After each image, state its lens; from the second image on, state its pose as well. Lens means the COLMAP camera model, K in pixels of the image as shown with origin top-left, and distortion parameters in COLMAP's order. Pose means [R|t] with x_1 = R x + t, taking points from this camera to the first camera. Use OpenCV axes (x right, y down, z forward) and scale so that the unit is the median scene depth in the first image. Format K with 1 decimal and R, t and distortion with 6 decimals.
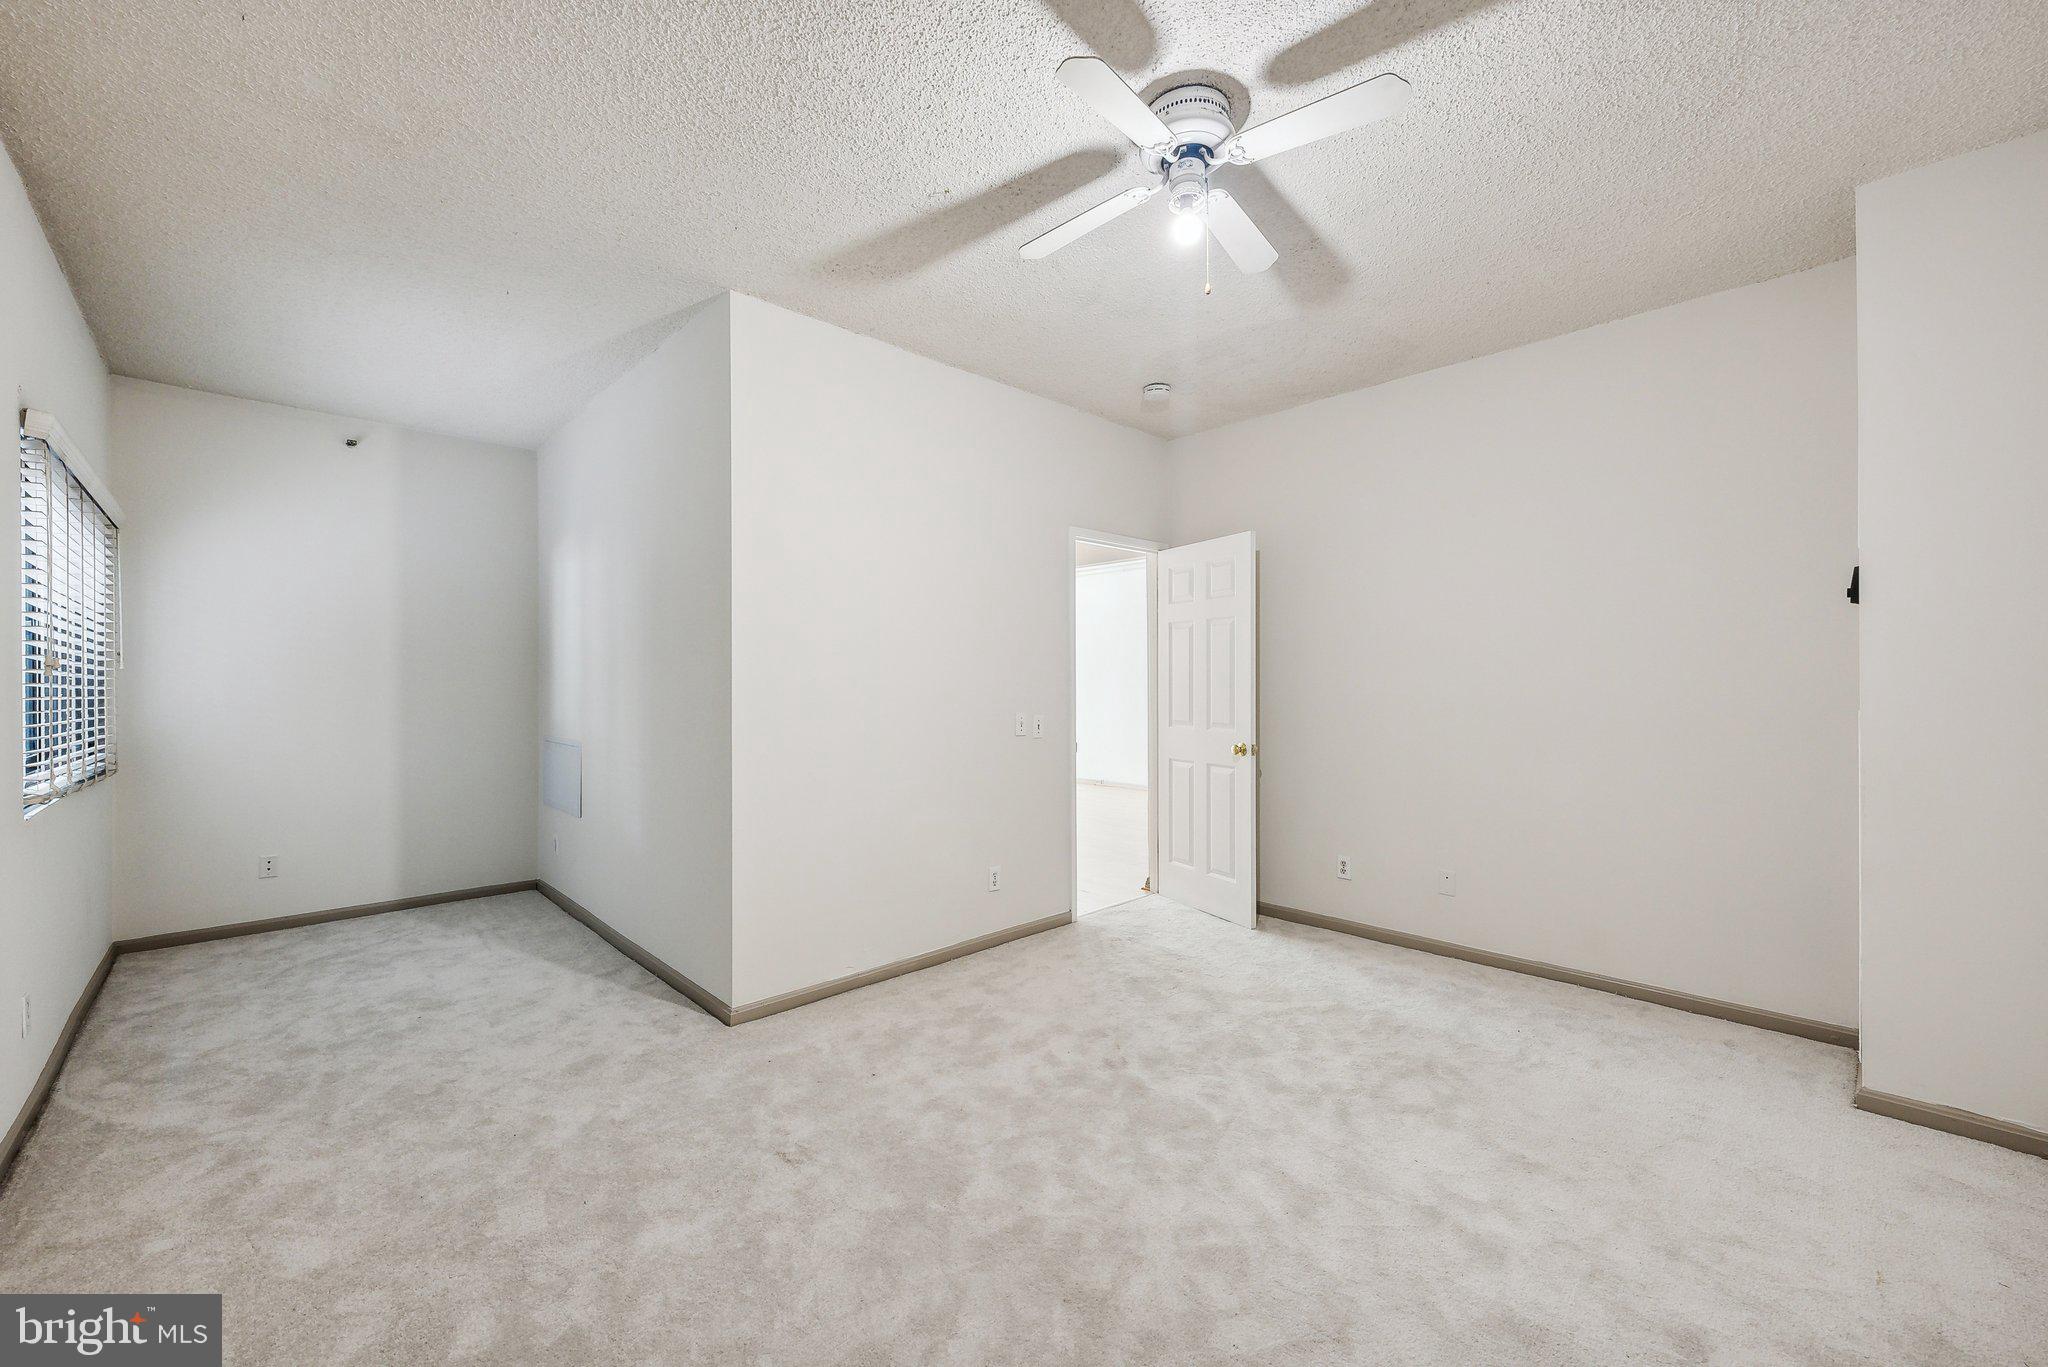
lens RADIAL K [[841.7, 0, 1018.6], [0, 841.7, 680.5], [0, 0, 1]] dist [0.015897, -0.002529]
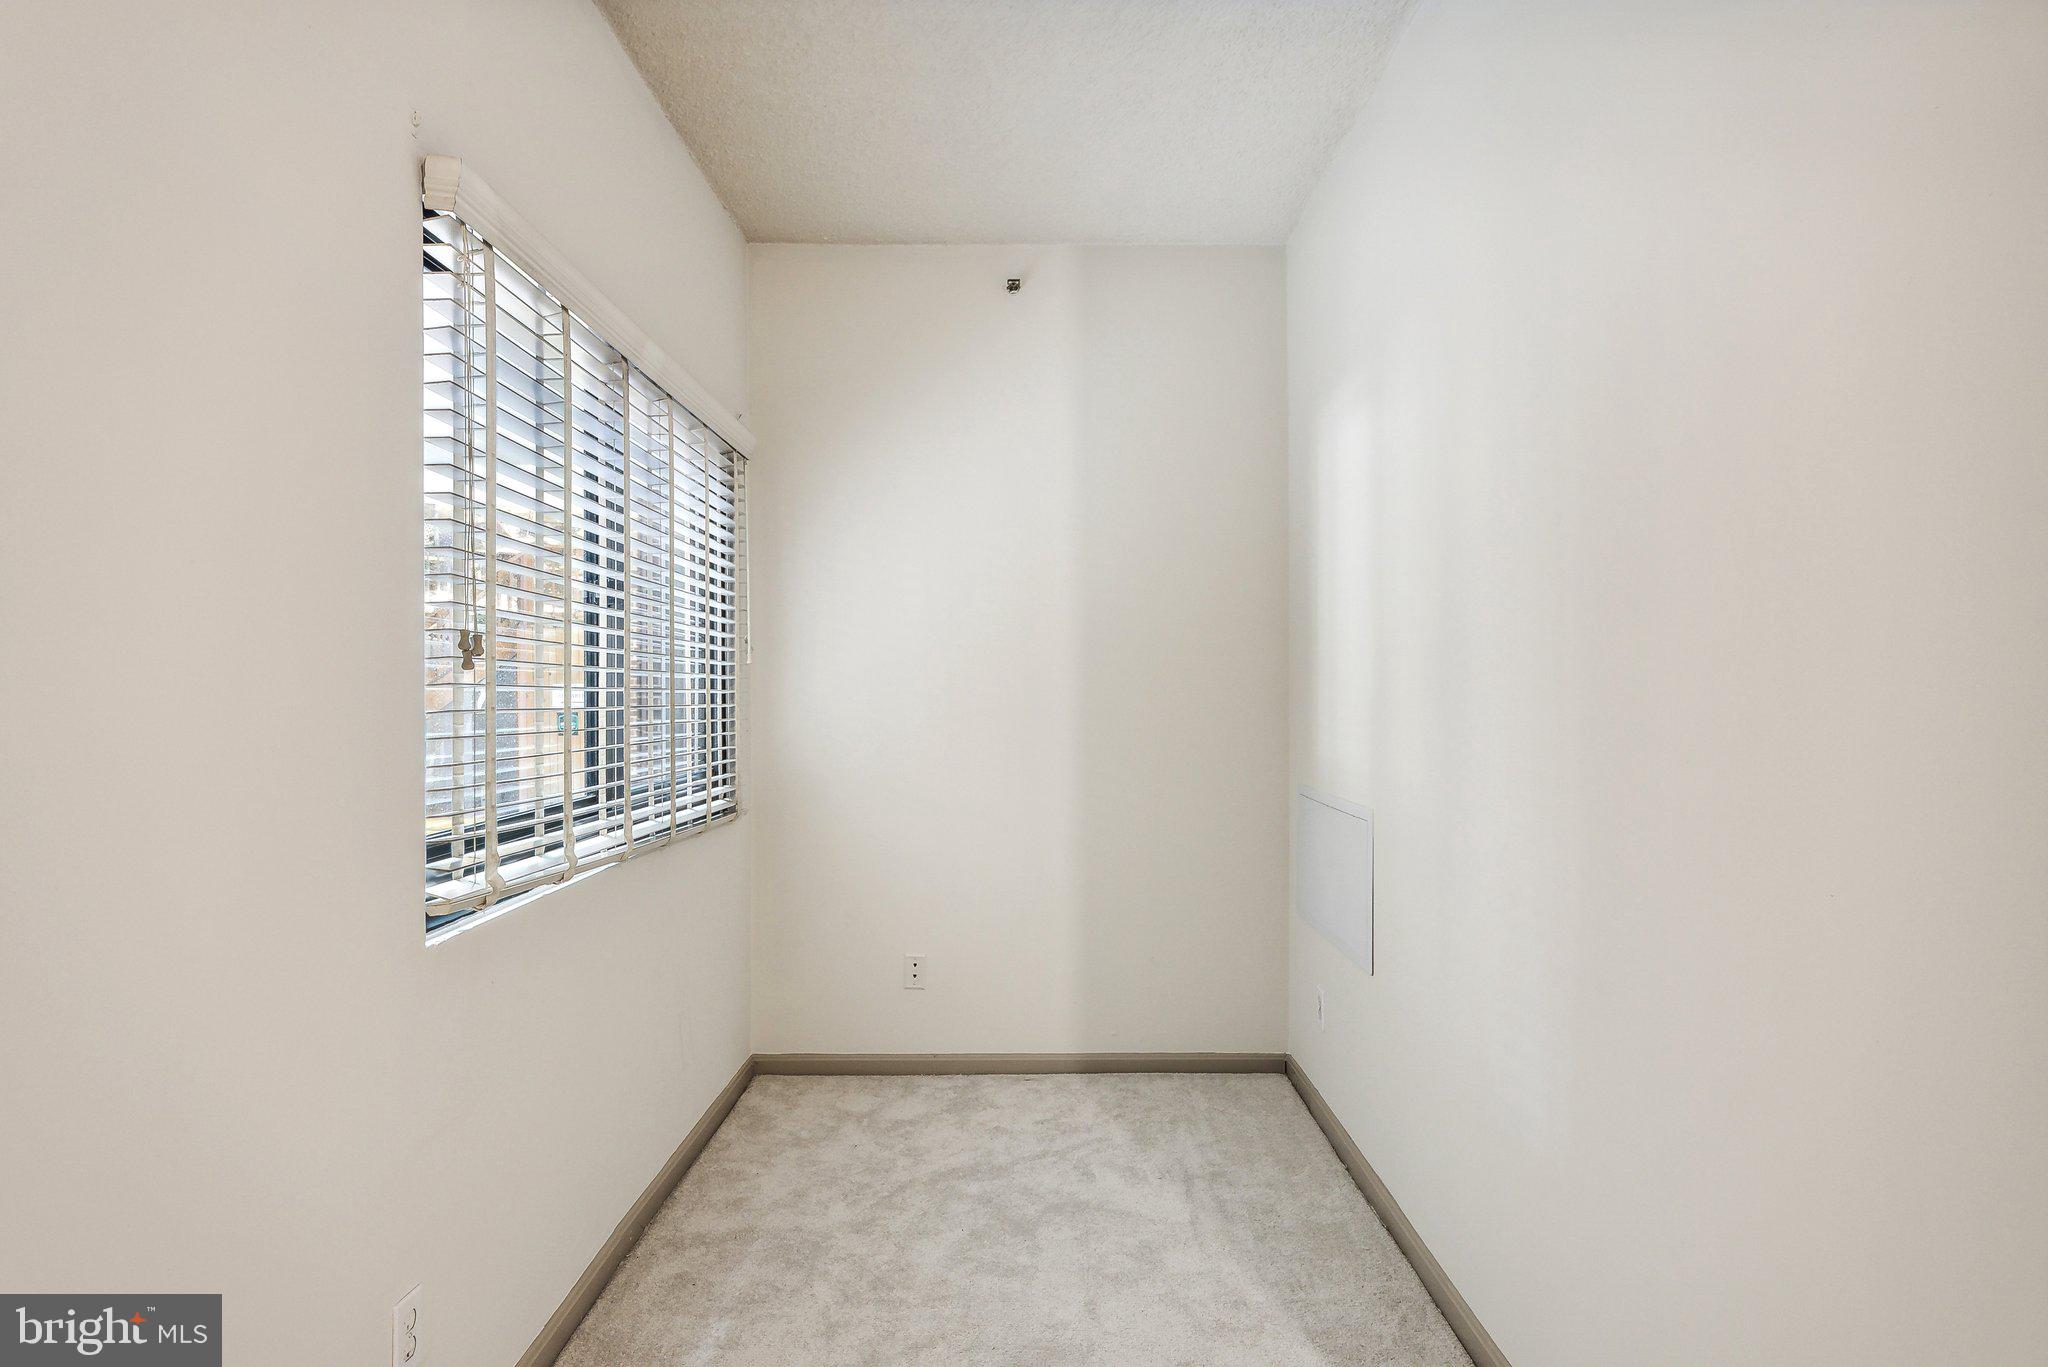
lens RADIAL K [[1104.1, 0, 1023.9], [0, 1104.1, 680.4], [0, 0, 1]] dist [-0.013071, -0.000384]
pose [[0.731484, -0.002211, -0.681855, -0.285165], [0.006574, 0.999971, 0.003811, -0.000795], [0.681827, -0.007270, 0.731478, 0.499154]]
